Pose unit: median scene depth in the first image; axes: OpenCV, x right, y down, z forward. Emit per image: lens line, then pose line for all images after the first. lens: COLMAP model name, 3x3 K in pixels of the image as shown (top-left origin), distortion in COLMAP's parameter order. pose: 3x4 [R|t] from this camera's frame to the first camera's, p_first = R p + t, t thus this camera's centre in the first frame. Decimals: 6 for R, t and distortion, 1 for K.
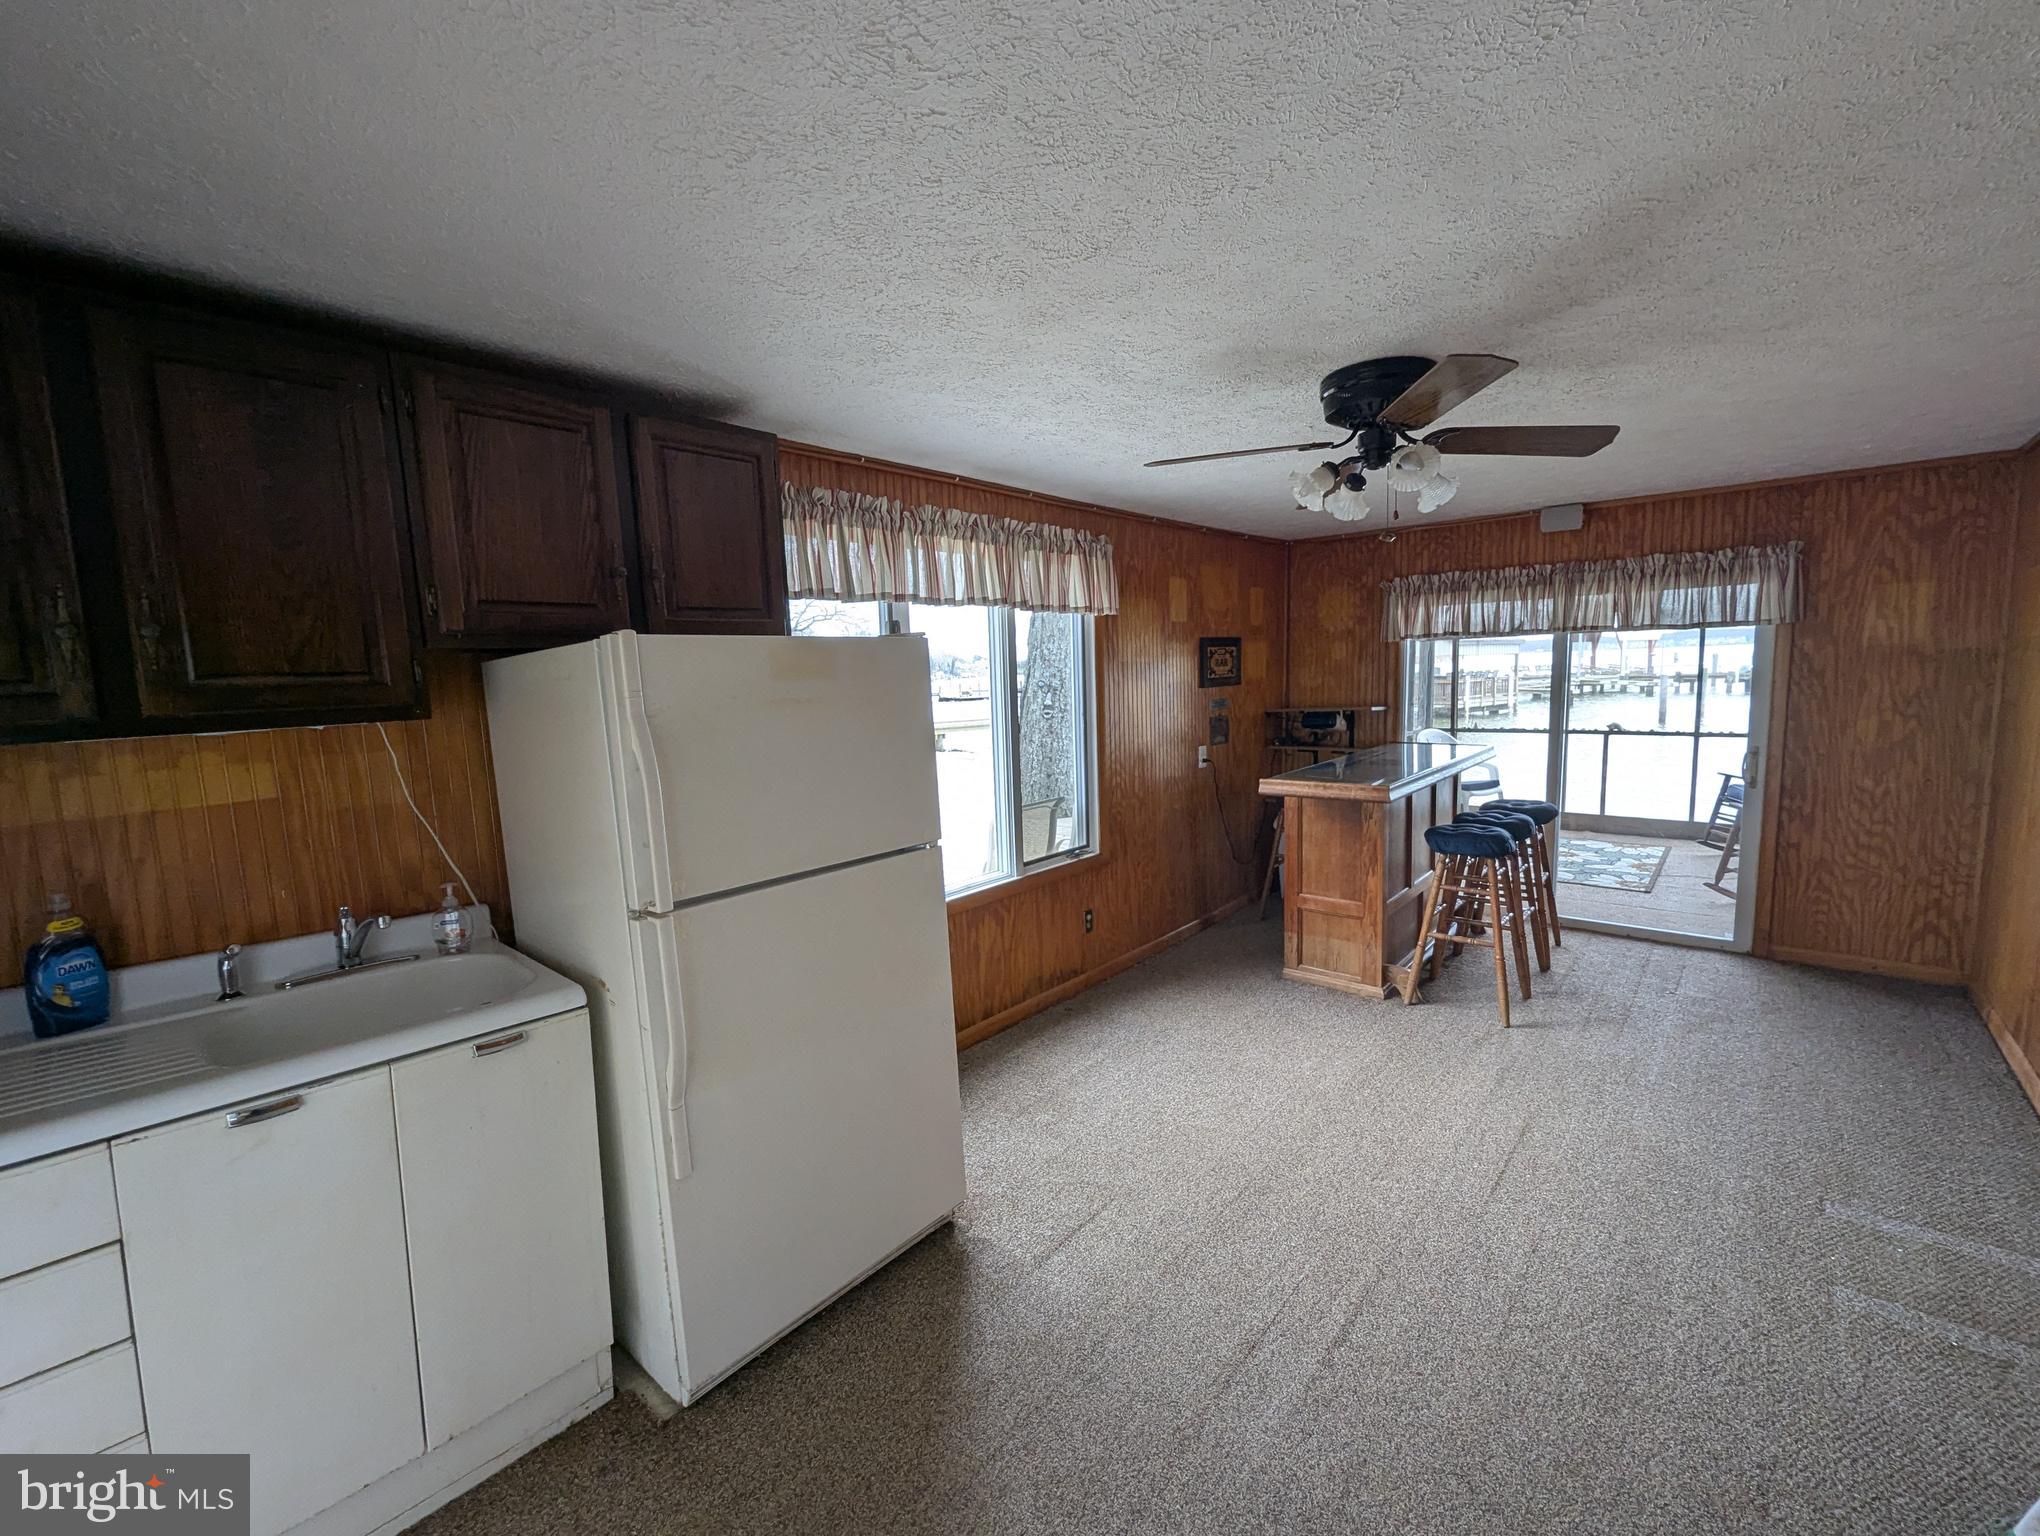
lens RADIAL K [[852.5, 0, 1020.0], [0, 852.5, 768.0], [0, 0, 1]] dist [-0.002351, -0.000851]
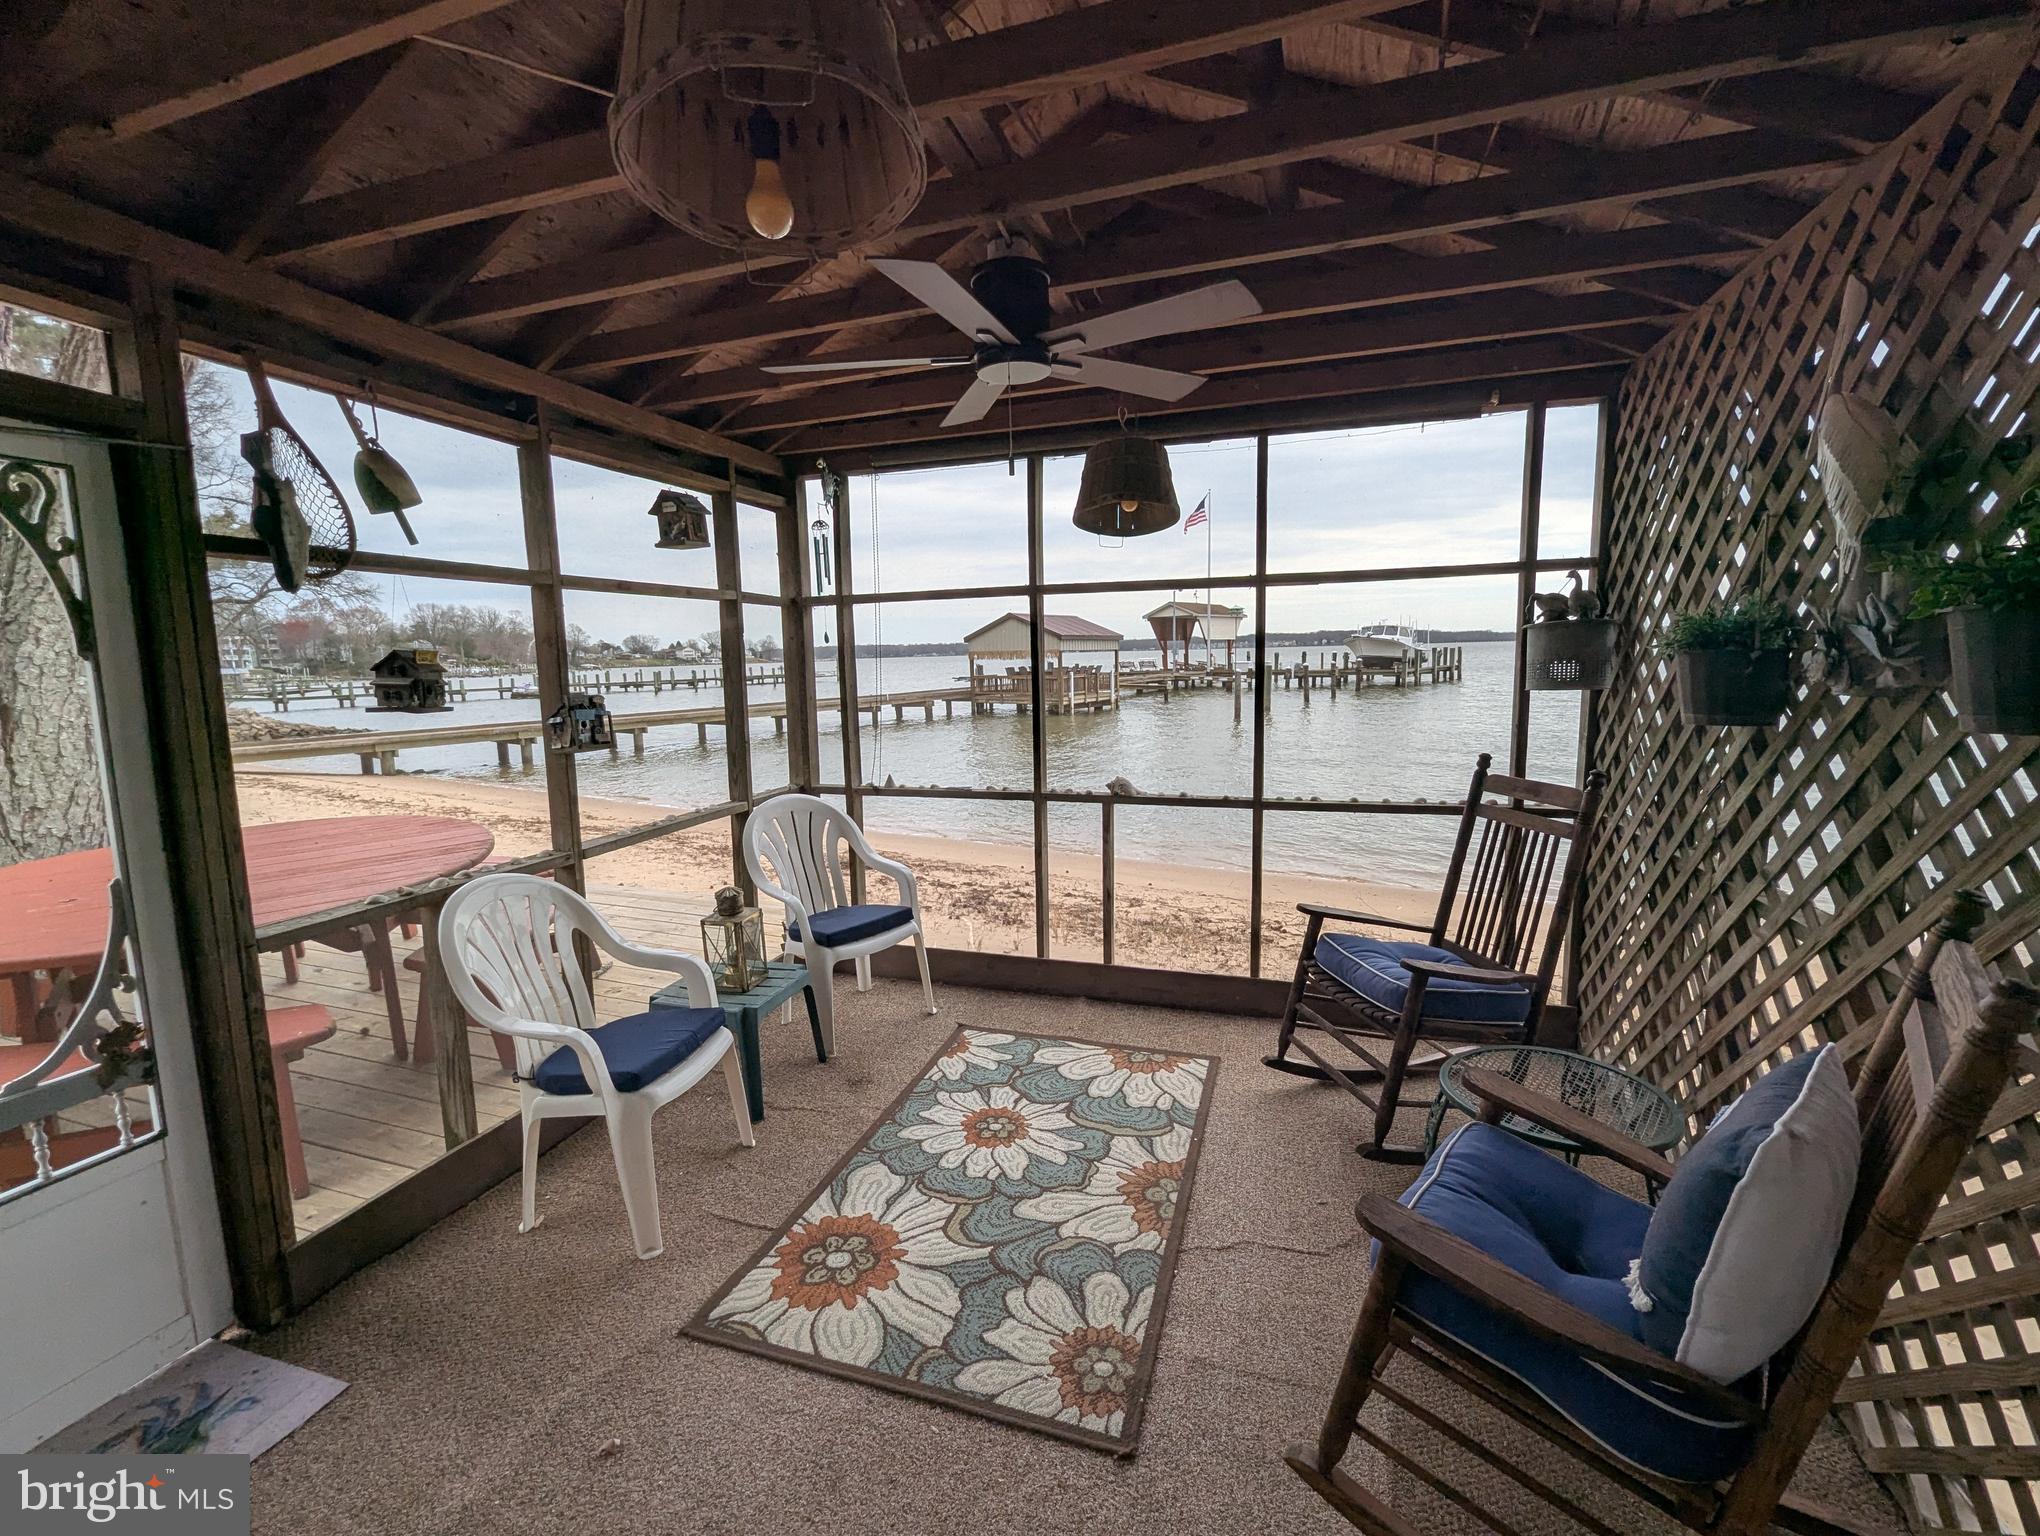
lens RADIAL K [[852.5, 0, 1020.0], [0, 852.5, 768.0], [0, 0, 1]] dist [-0.002351, -0.000851]
pose [[0.924287, -0.039086, 0.379691, 0.092805], [0.036479, 0.999235, 0.014060, -0.013730], [-0.379950, 0.000856, 0.925007, 0.115136]]
